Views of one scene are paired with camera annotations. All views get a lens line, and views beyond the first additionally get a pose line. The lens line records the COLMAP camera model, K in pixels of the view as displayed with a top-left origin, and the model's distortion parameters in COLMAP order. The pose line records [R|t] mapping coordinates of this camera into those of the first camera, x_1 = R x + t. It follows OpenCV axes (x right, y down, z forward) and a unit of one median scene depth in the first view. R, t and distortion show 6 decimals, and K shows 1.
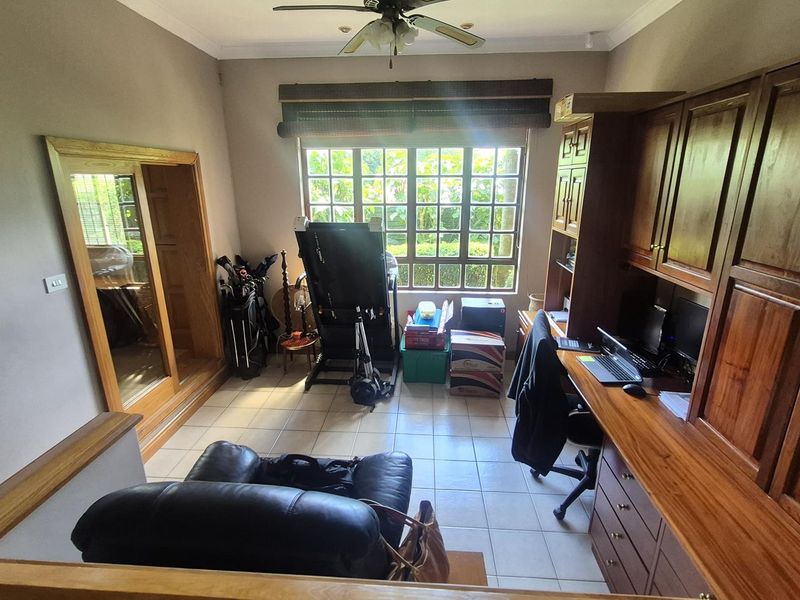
lens RADIAL K [[404.1, 0, 404.7], [0, 404.1, 300.9], [0, 0, 1]] dist [0.011711, -0.003059]
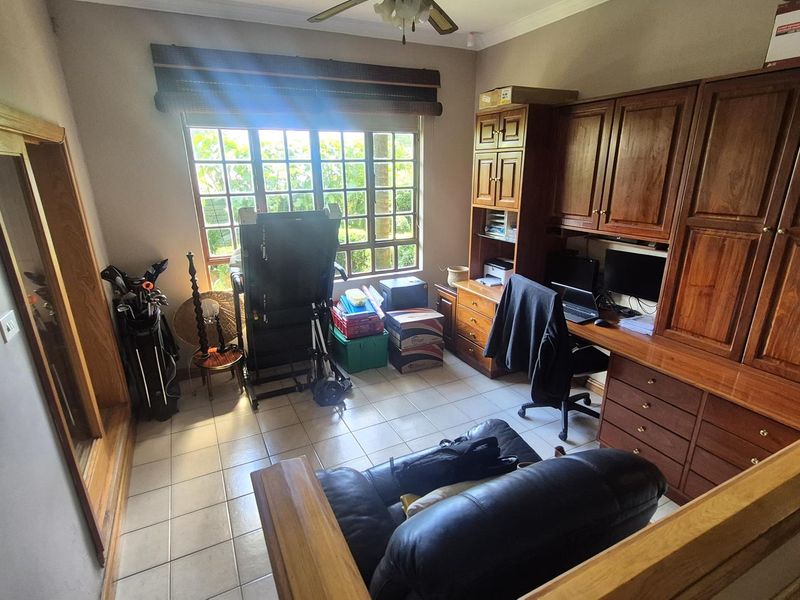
lens RADIAL K [[404.1, 0, 404.8], [0, 404.1, 298.1], [0, 0, 1]] dist [0.011711, -0.003059]
pose [[0.875374, -0.160055, 0.456184, -0.321013], [0.150208, 0.986949, 0.058041, -0.016753], [-0.459520, 0.017715, 0.887991, 0.079359]]
